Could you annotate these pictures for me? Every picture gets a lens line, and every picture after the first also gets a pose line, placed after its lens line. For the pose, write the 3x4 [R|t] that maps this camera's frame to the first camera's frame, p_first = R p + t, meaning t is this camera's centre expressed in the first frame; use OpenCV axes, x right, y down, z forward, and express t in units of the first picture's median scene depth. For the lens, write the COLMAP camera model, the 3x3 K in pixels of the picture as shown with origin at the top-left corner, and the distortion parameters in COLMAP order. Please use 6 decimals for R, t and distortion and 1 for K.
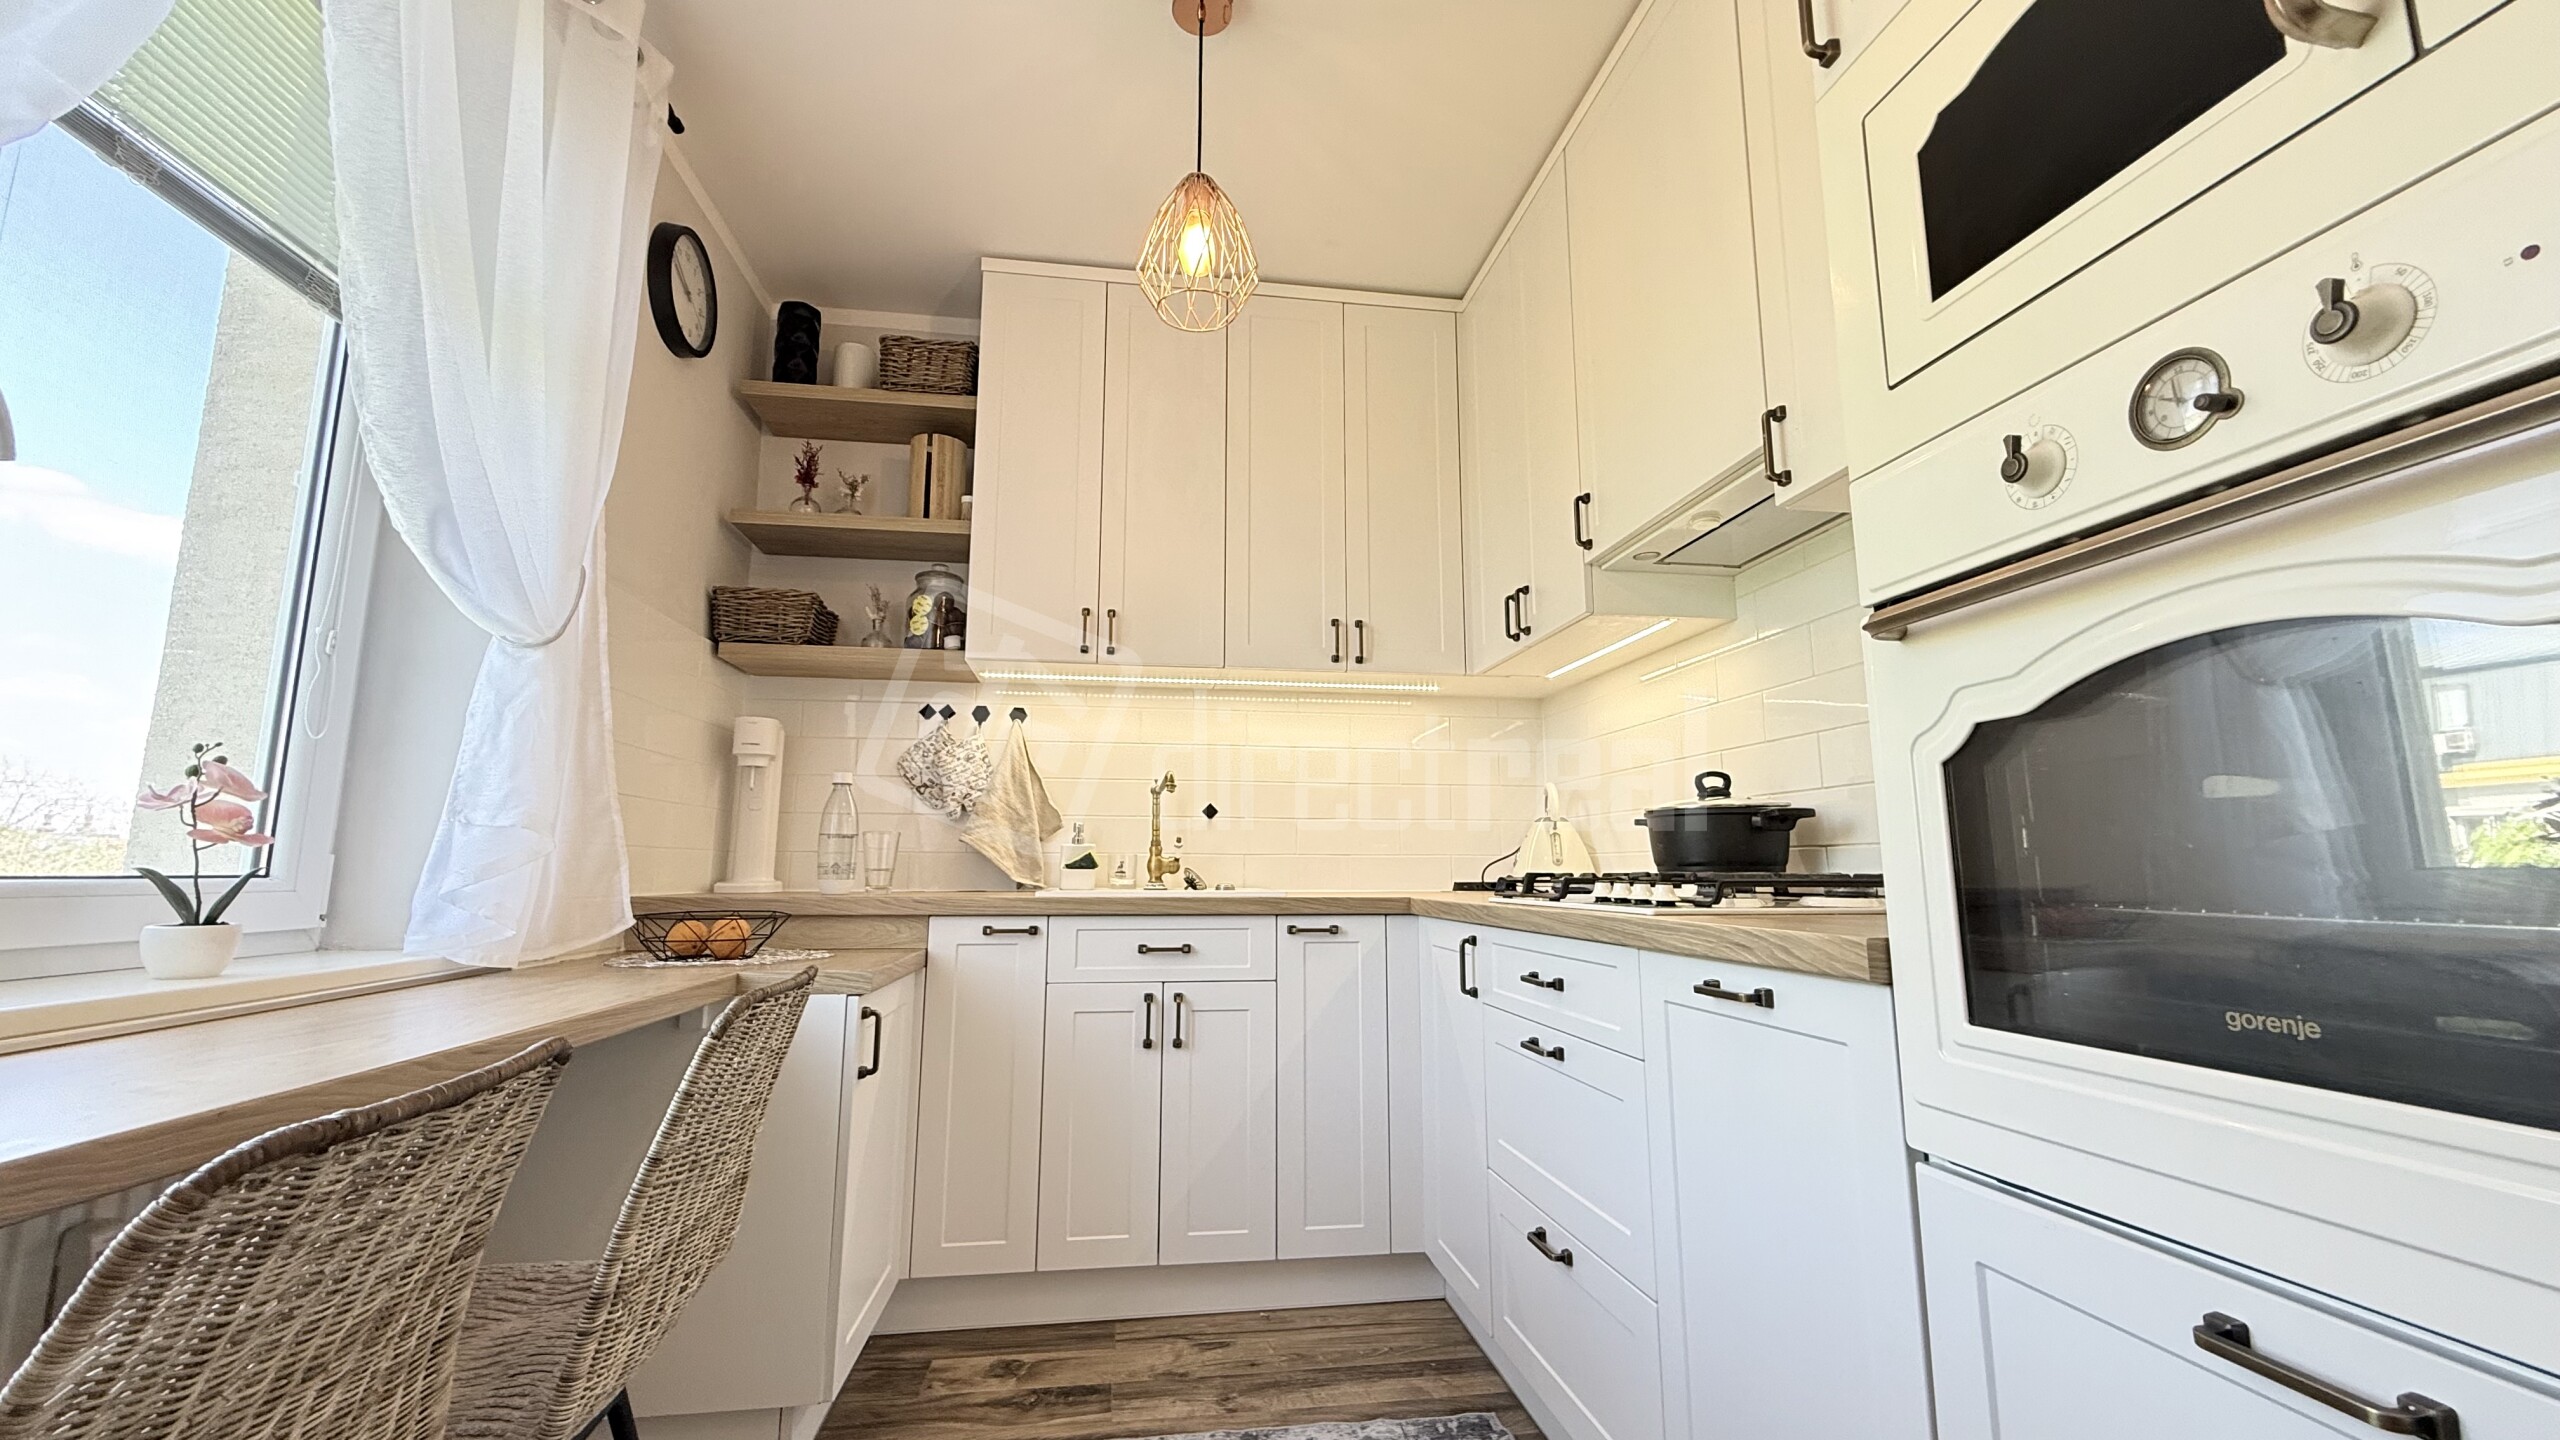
lens RADIAL K [[1016.7, 0, 1272.1], [0, 1016.7, 716.5], [0, 0, 1]] dist [-0.000383, 0.000265]
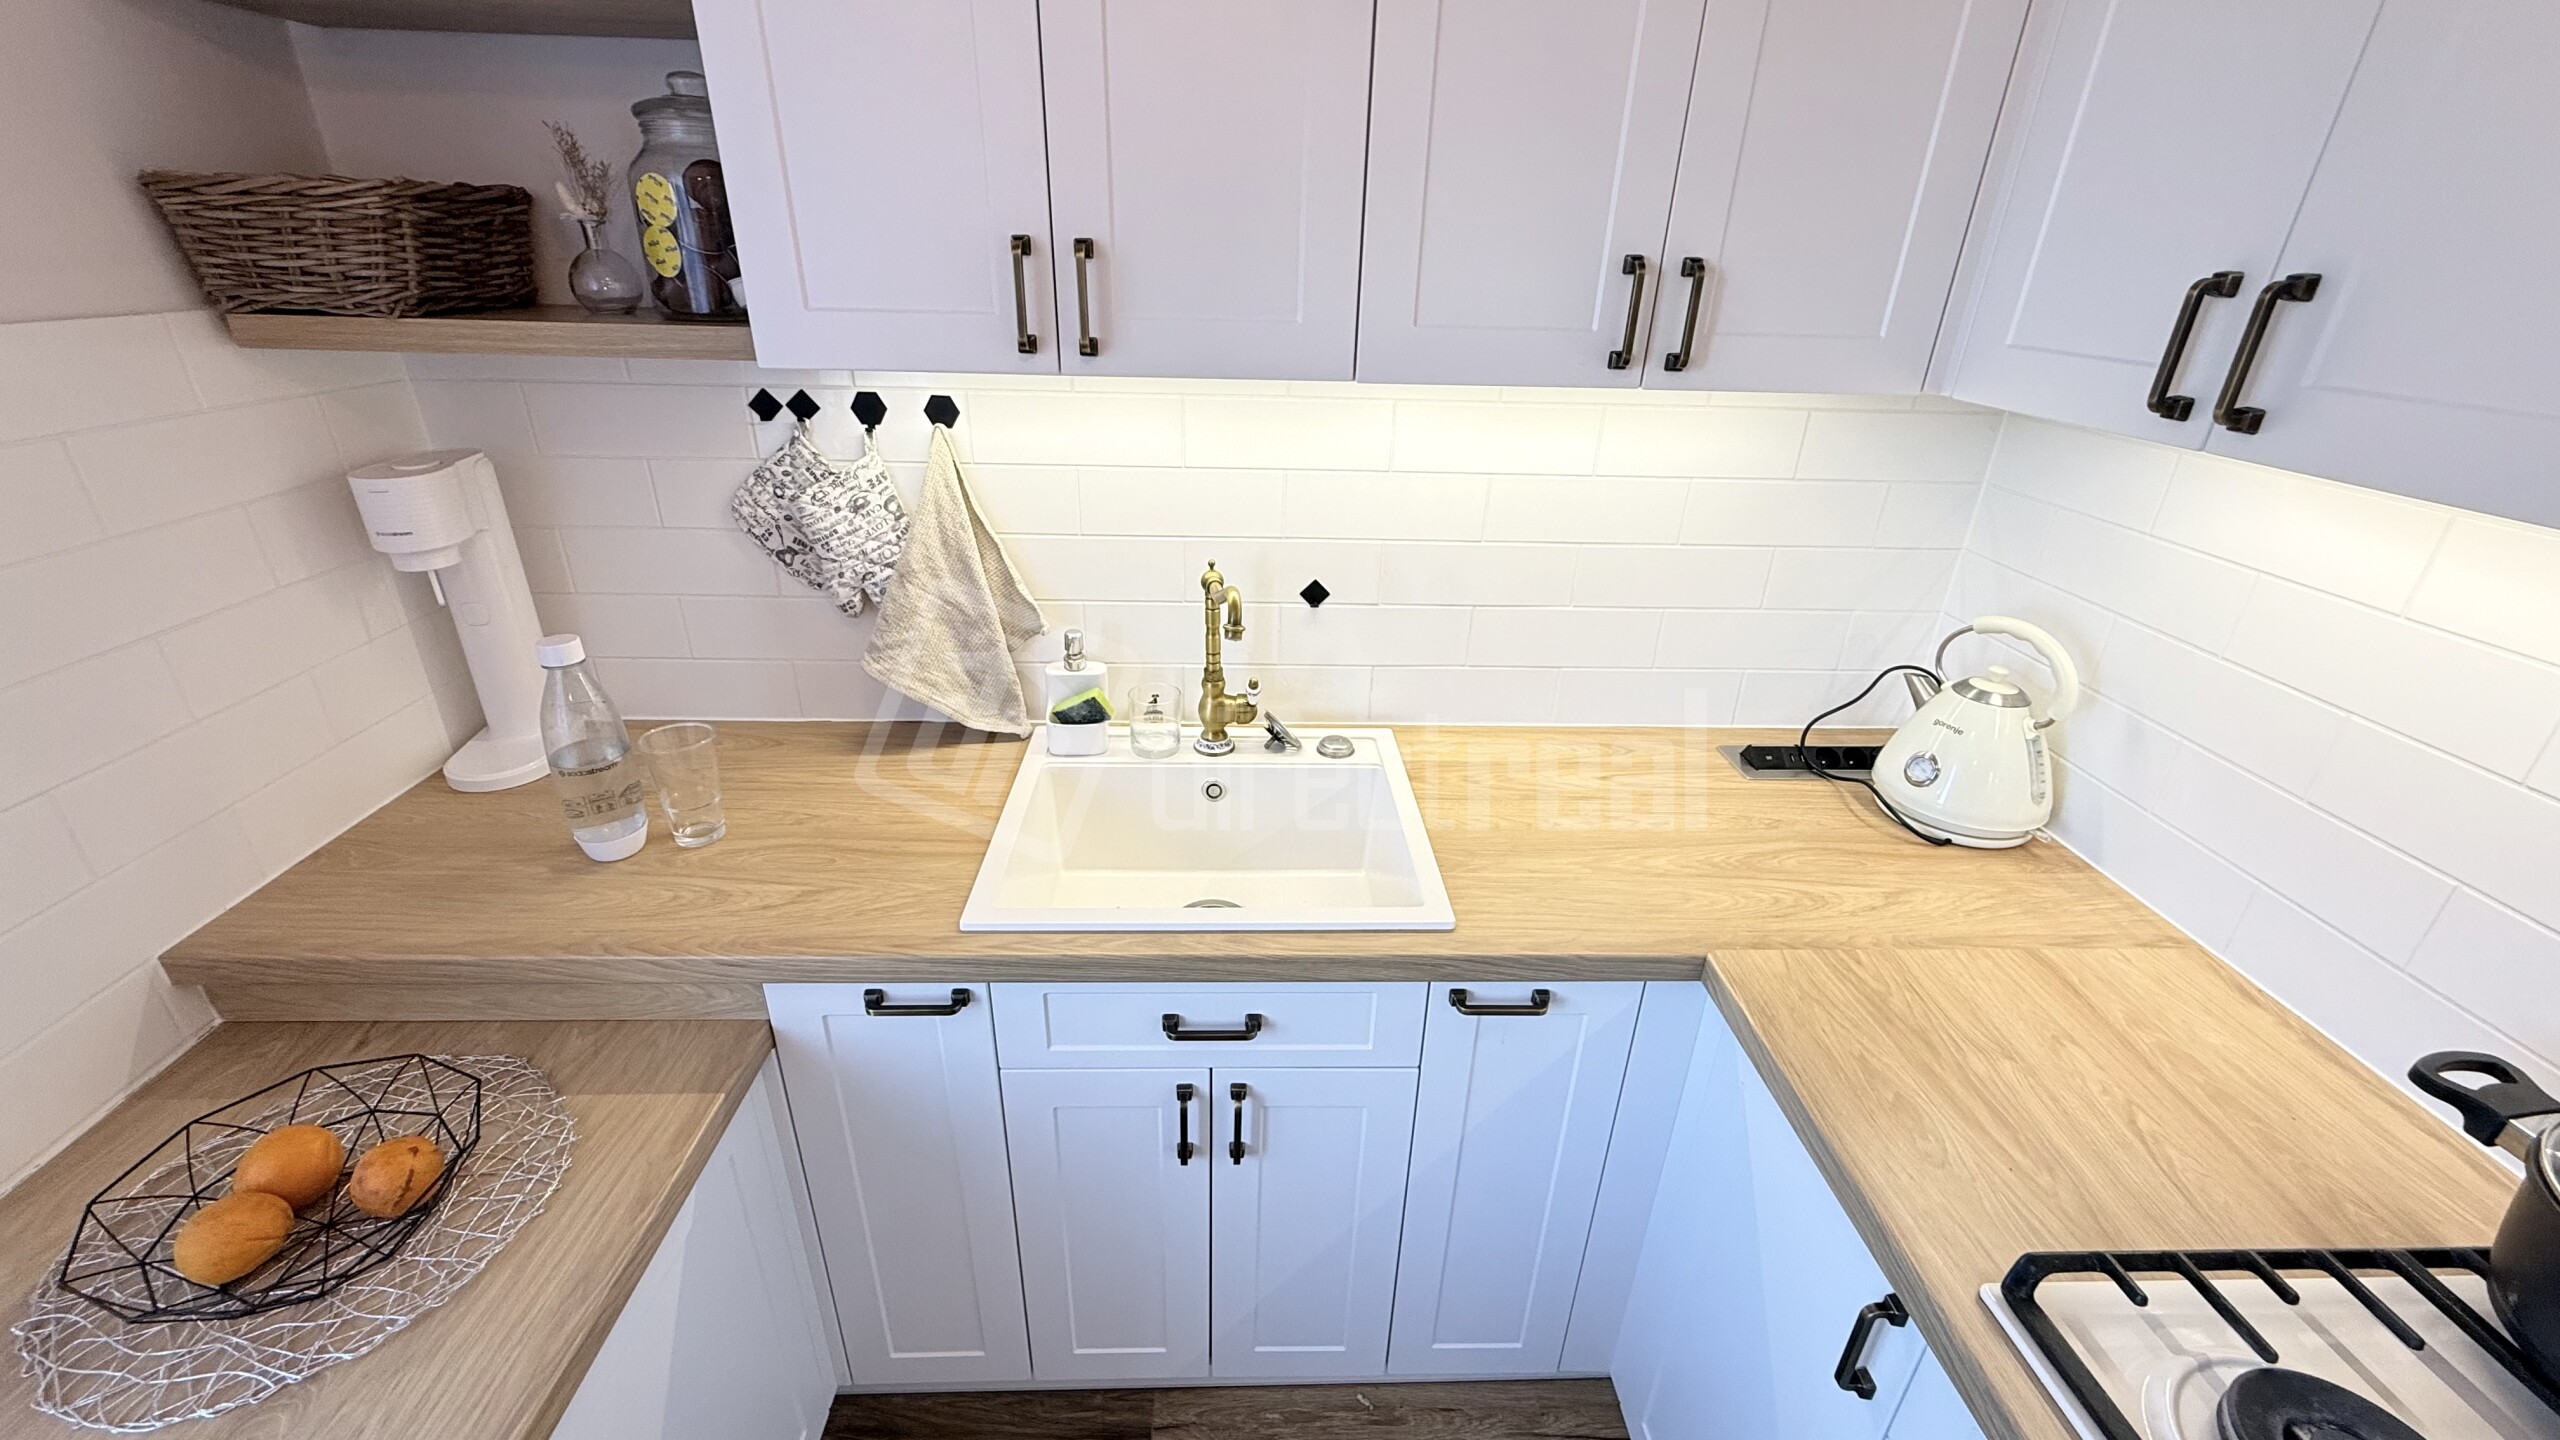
lens RADIAL K [[1016.7, 0, 1272.1], [0, 1016.7, 716.5], [0, 0, 1]] dist [-0.000383, 0.000265]
pose [[0.993437, 0.069110, -0.091142, -0.038792], [-0.007439, 0.834181, 0.551441, -0.201020], [0.114139, -0.547143, 0.829220, 0.671060]]
